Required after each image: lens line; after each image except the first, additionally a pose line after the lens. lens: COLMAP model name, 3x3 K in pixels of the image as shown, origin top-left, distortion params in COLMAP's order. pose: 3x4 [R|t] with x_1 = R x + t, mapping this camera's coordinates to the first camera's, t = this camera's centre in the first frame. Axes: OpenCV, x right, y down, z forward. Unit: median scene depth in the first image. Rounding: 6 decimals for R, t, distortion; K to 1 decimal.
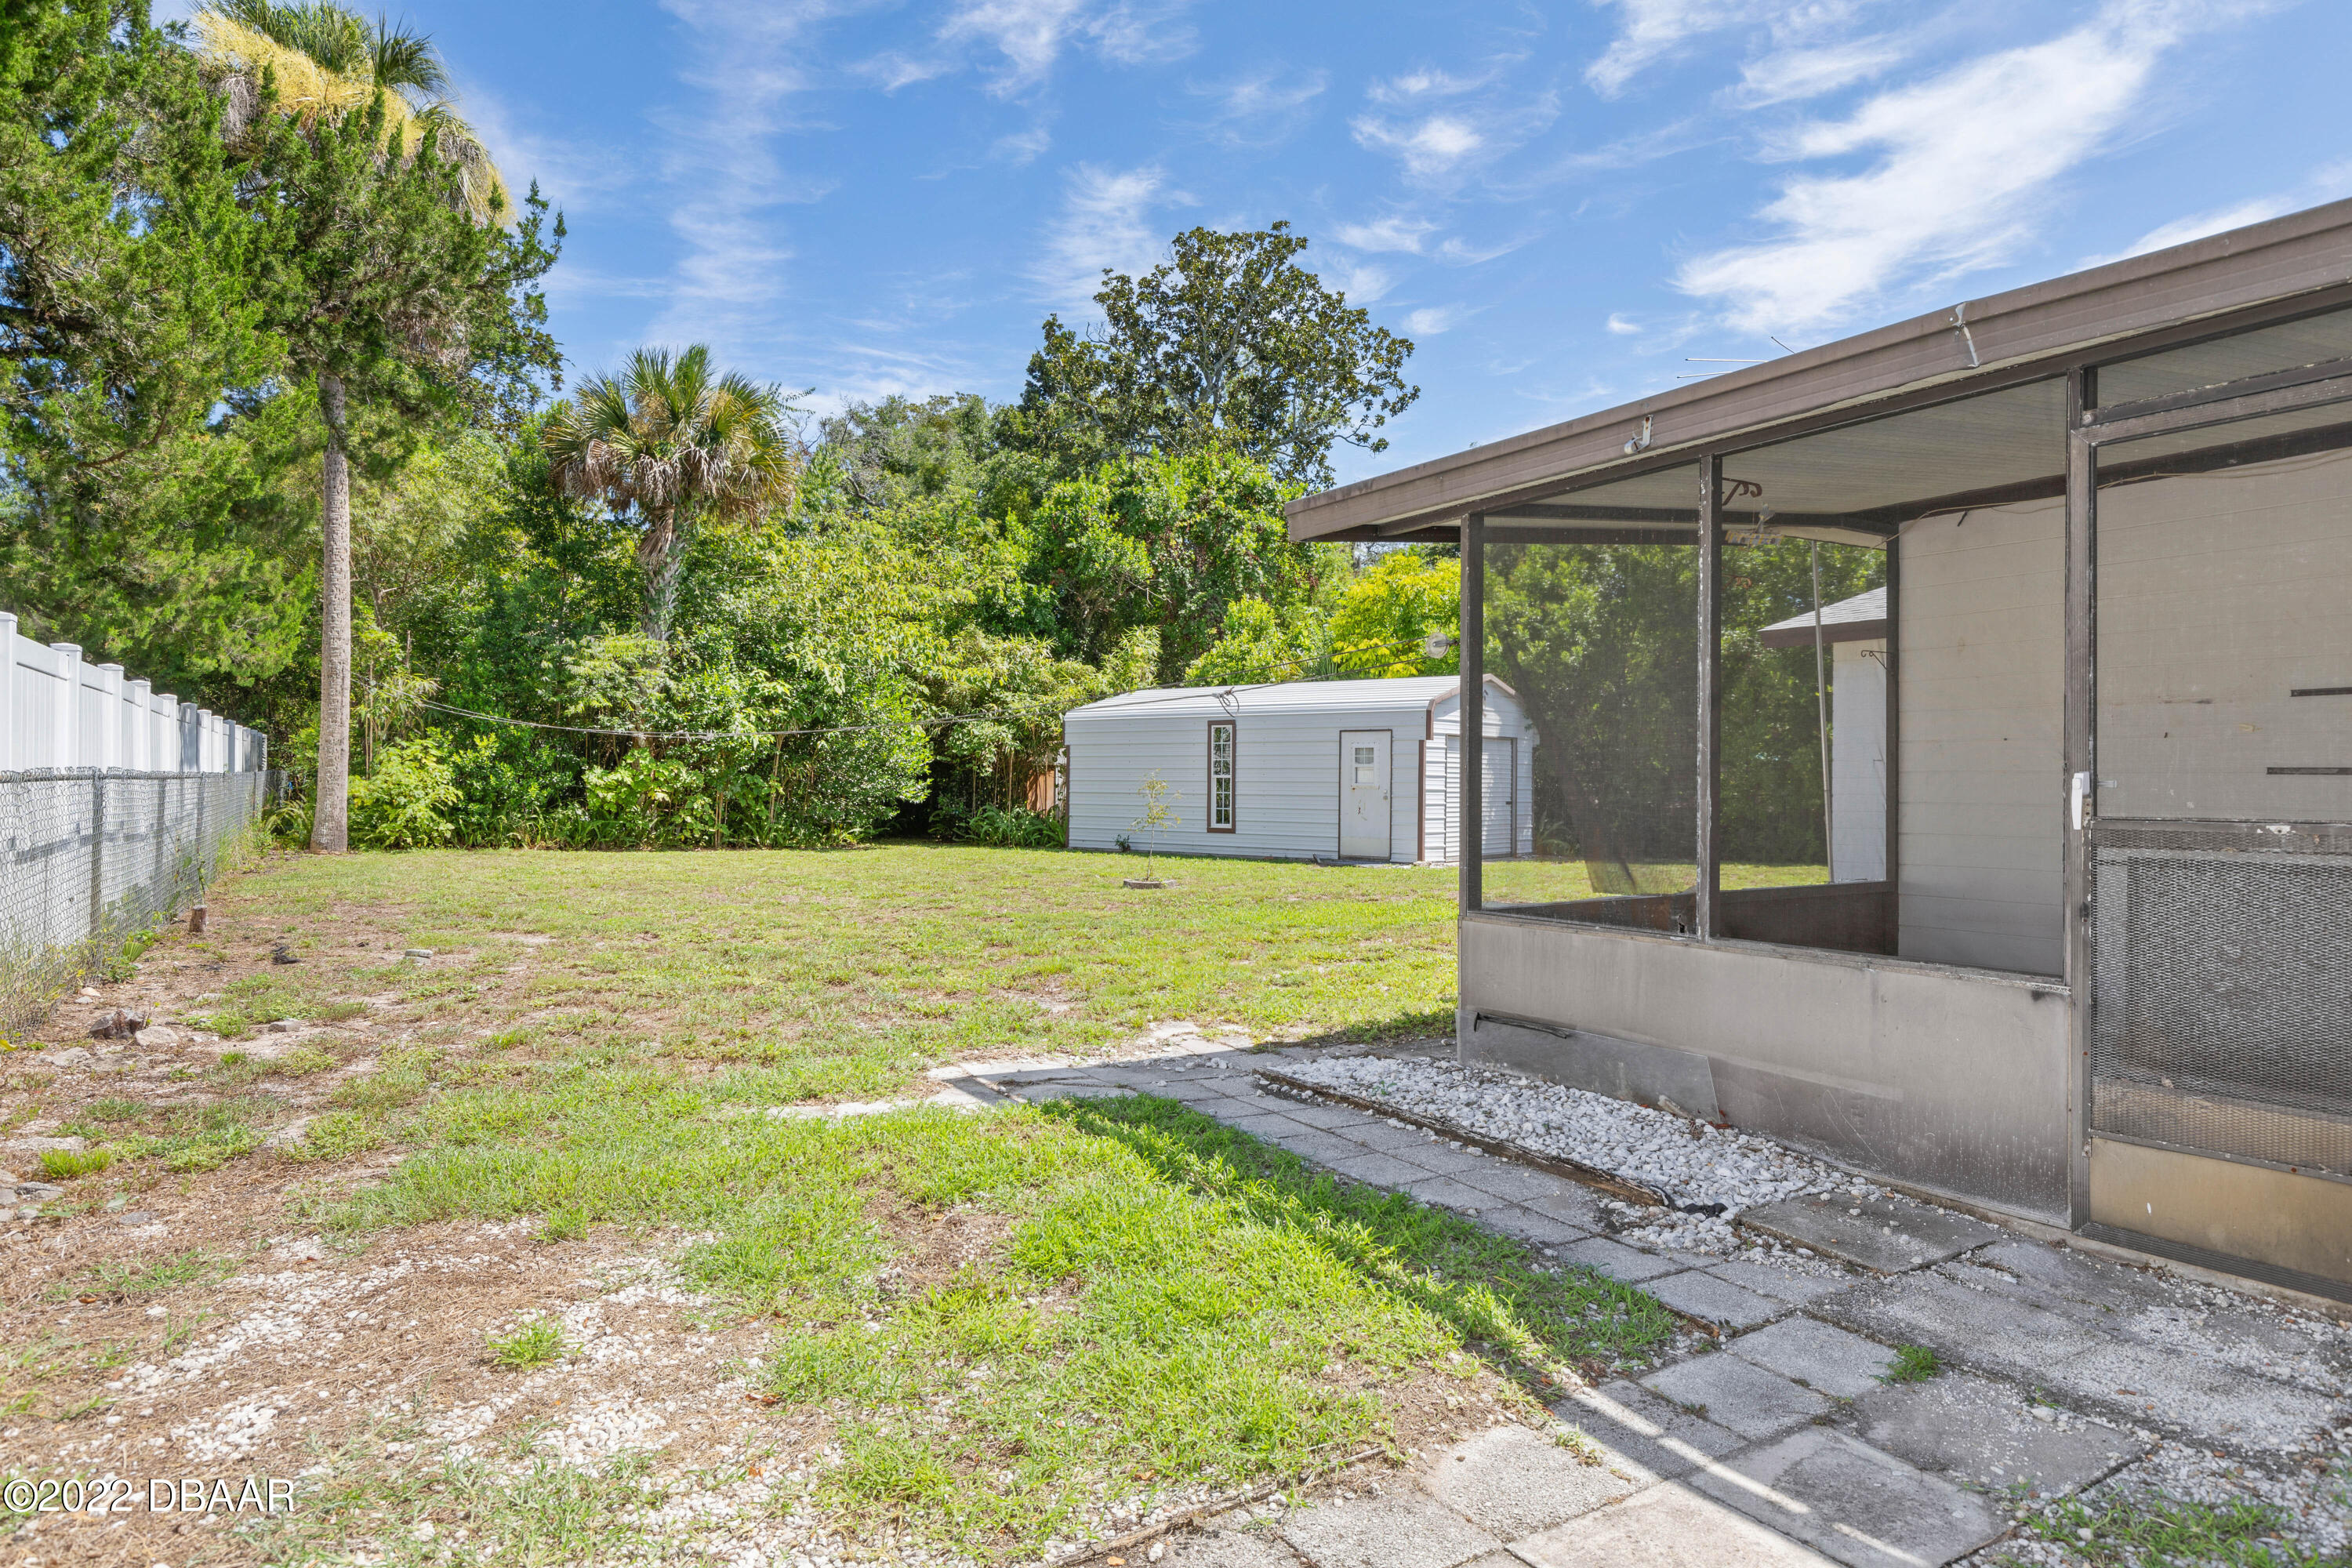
lens RADIAL K [[1375.8, 0, 1162.7], [0, 1375.8, 793.5], [0, 0, 1]] dist [0.003663, 0.000902]
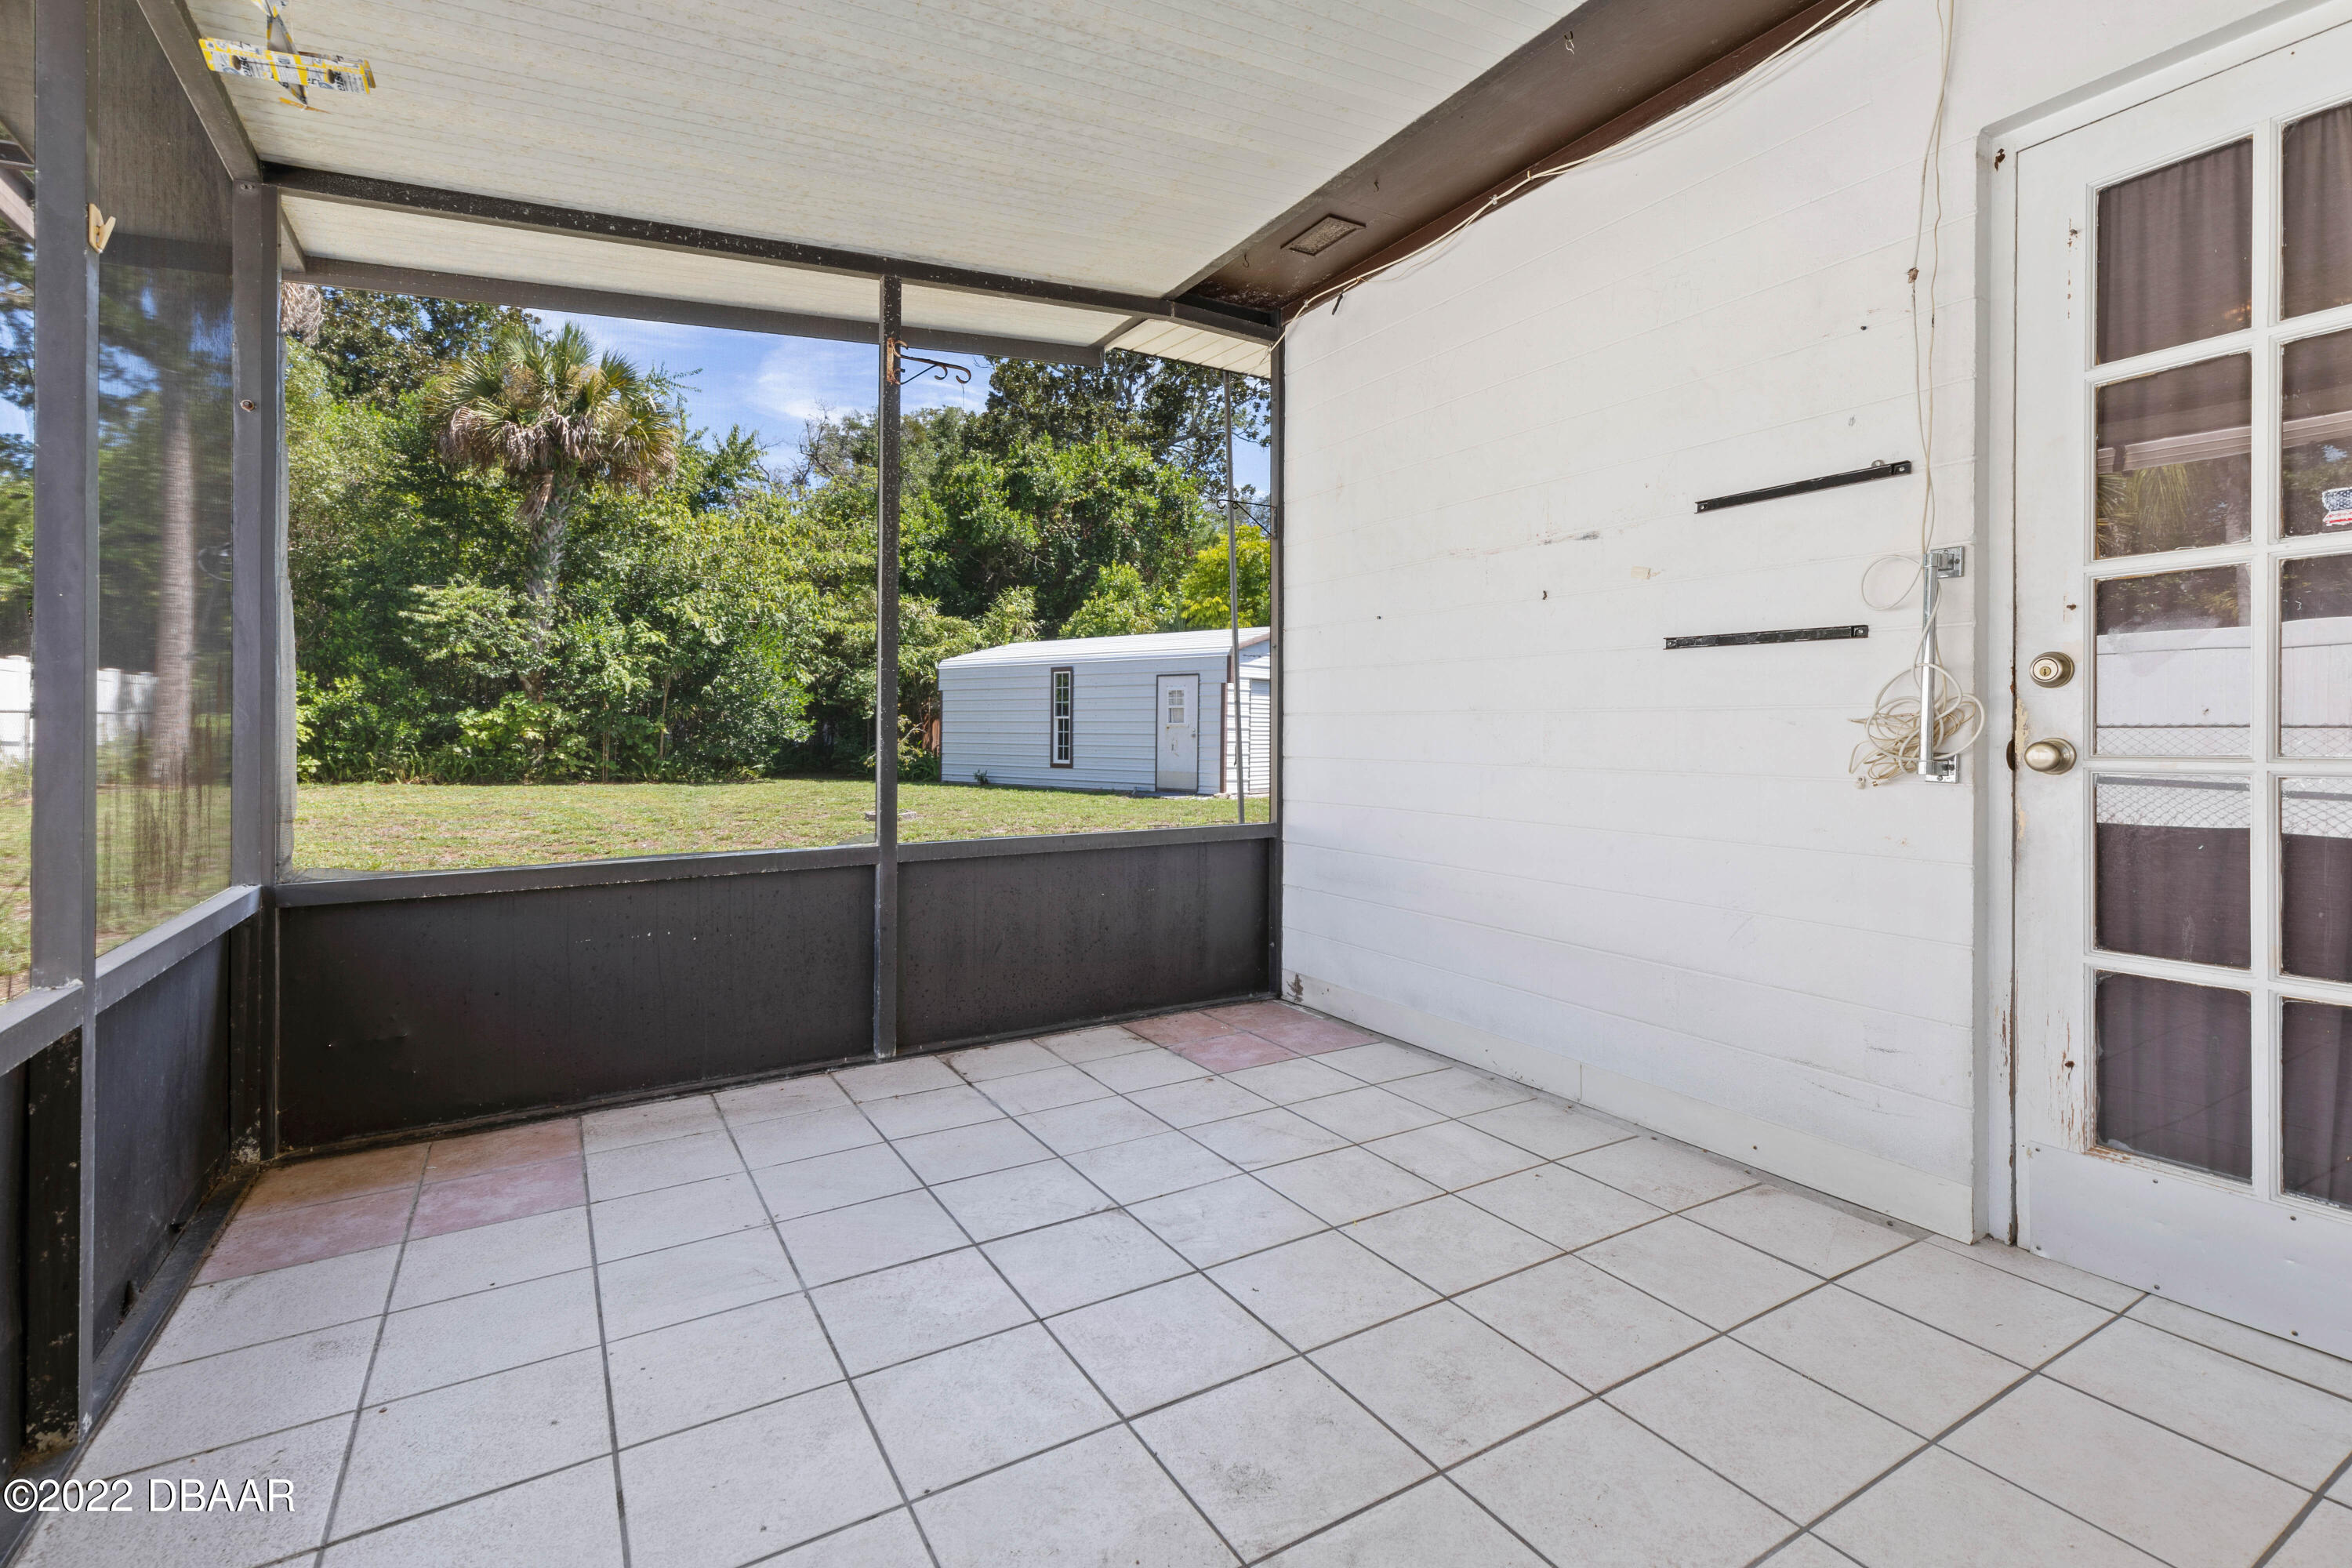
lens RADIAL K [[1070.7, 0, 1189.3], [0, 1070.7, 758.6], [0, 0, 1]] dist [0.002812, 0.000249]
pose [[0.999942, -0.001524, 0.010657, 0.121652], [0.001331, 0.999834, 0.018156, 0.004836], [-0.010683, -0.018141, 0.999778, 0.112868]]
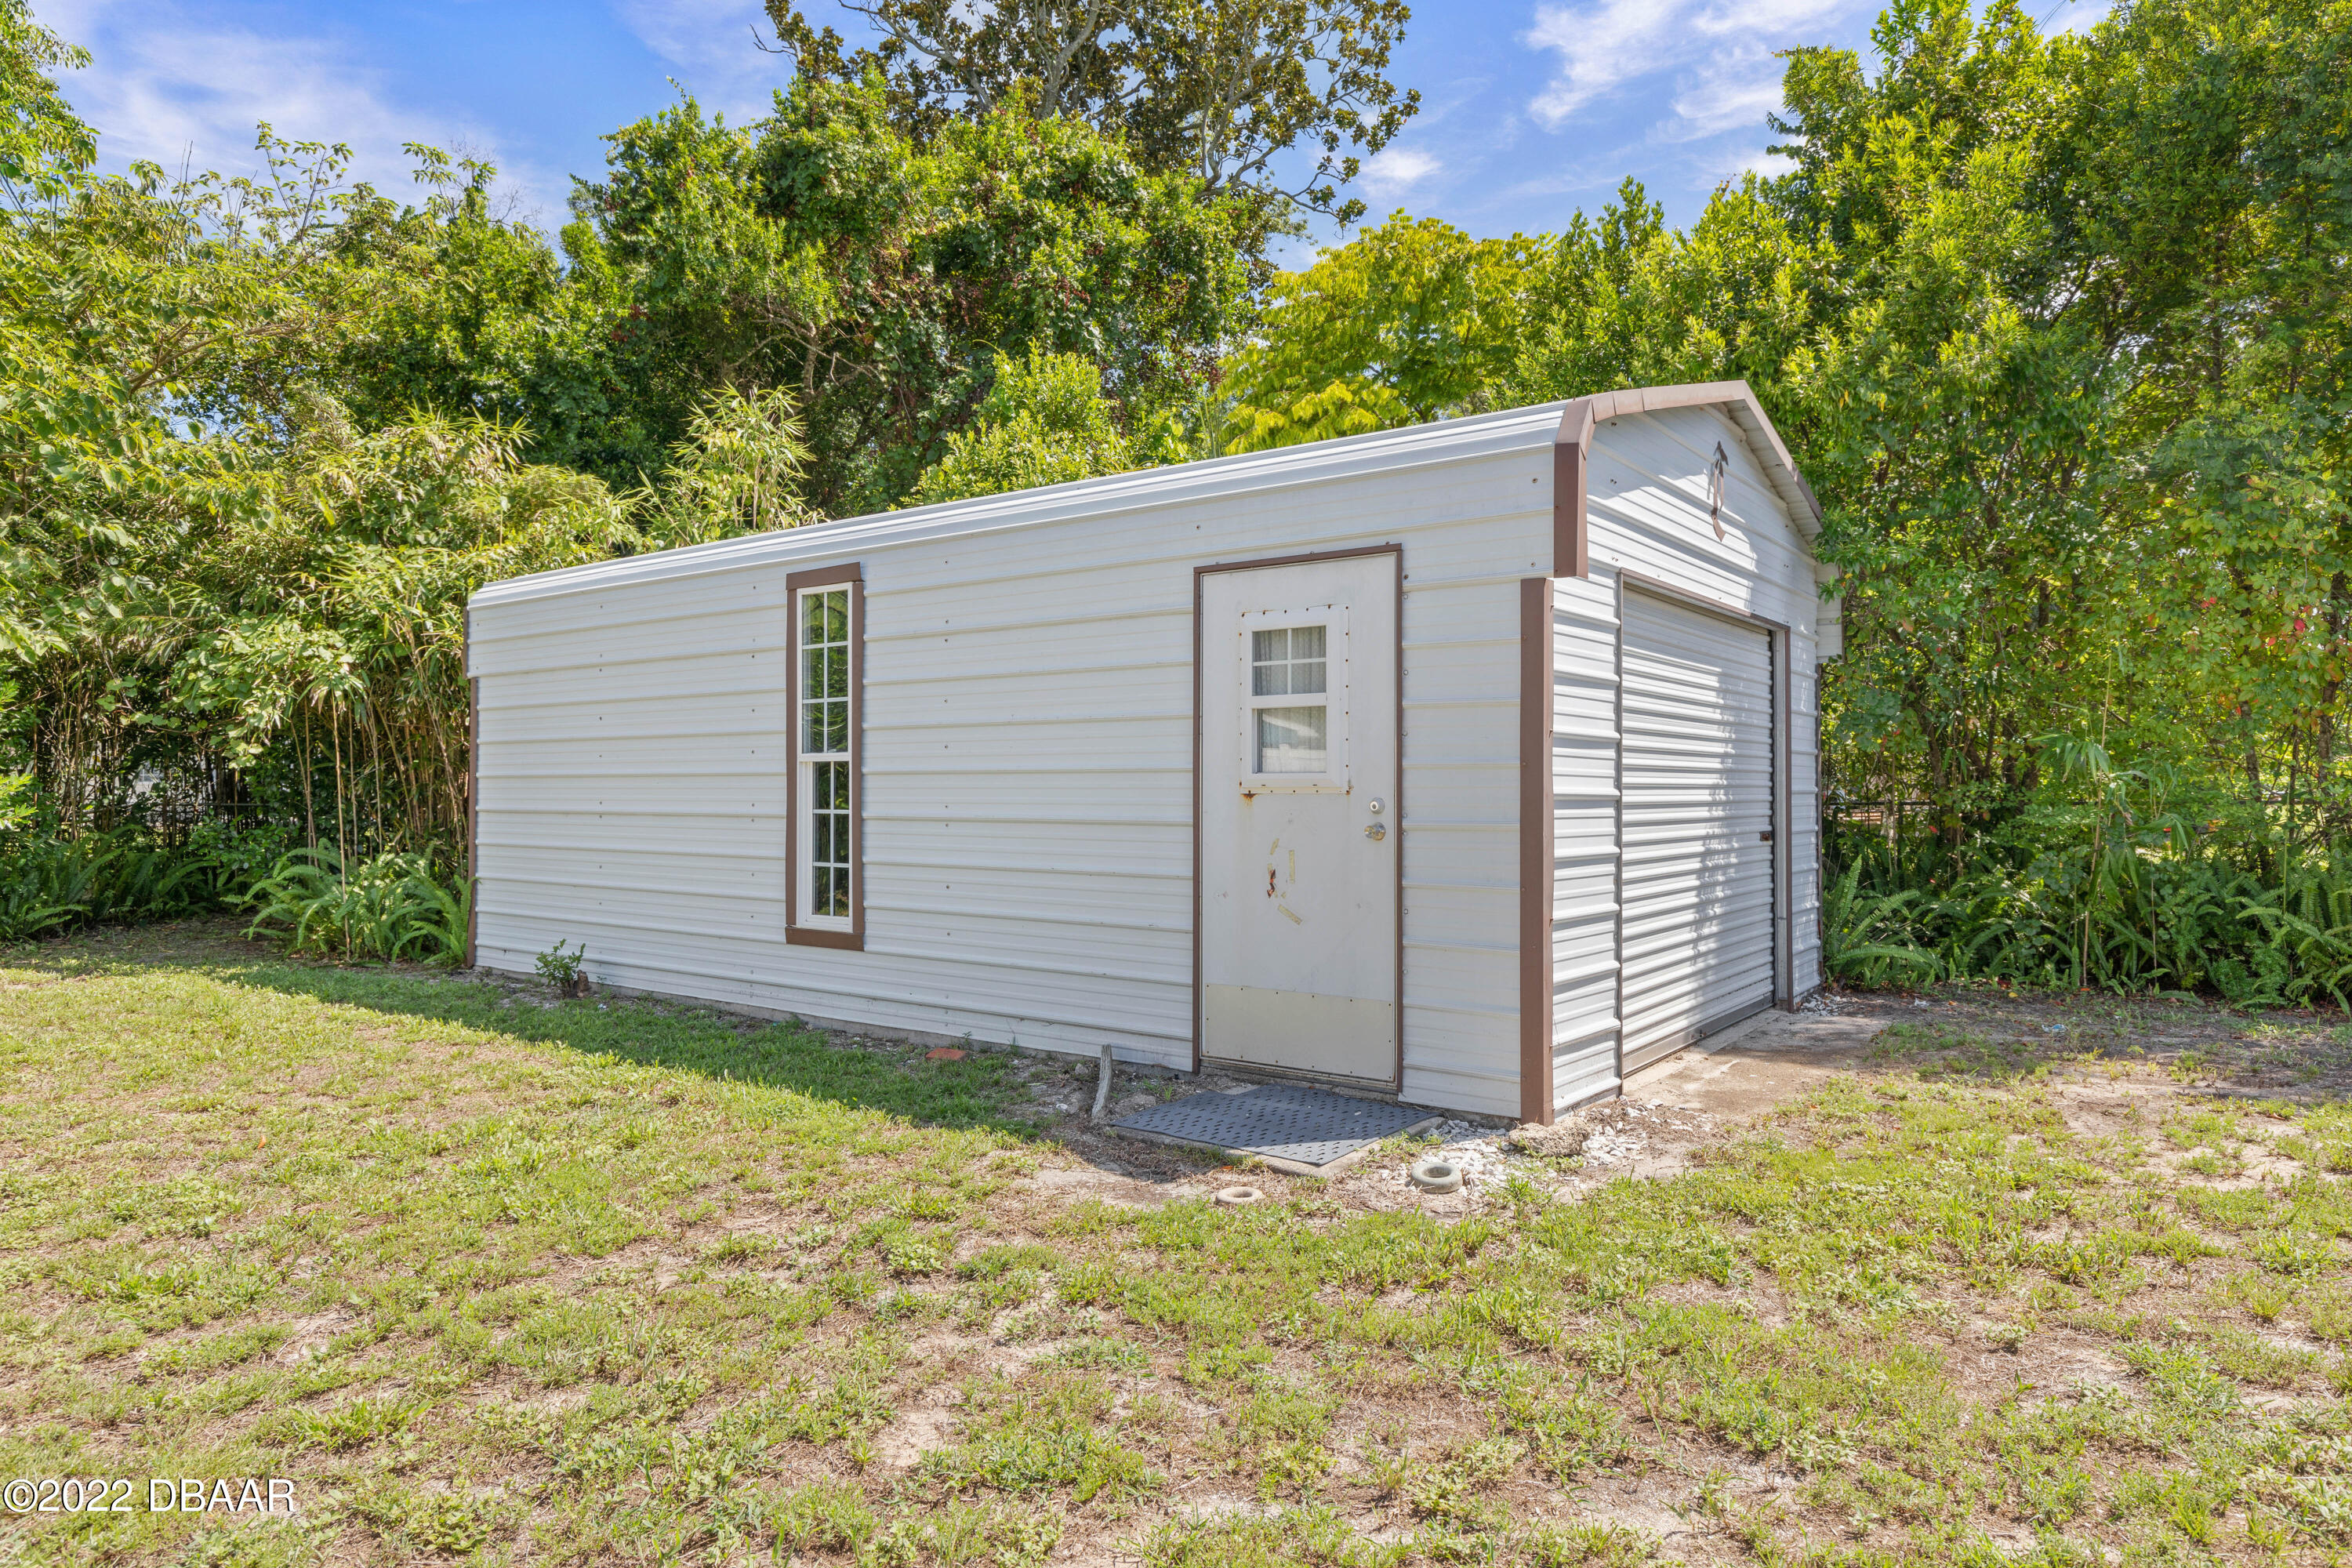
lens RADIAL K [[1375.8, 0, 1162.7], [0, 1375.8, 793.5], [0, 0, 1]] dist [0.003663, 0.000902]
pose [[0.999832, -0.008013, 0.016499, 0.098643], [0.008087, 0.999958, -0.004404, -0.002338], [-0.016463, 0.004537, 0.999854, 0.622110]]
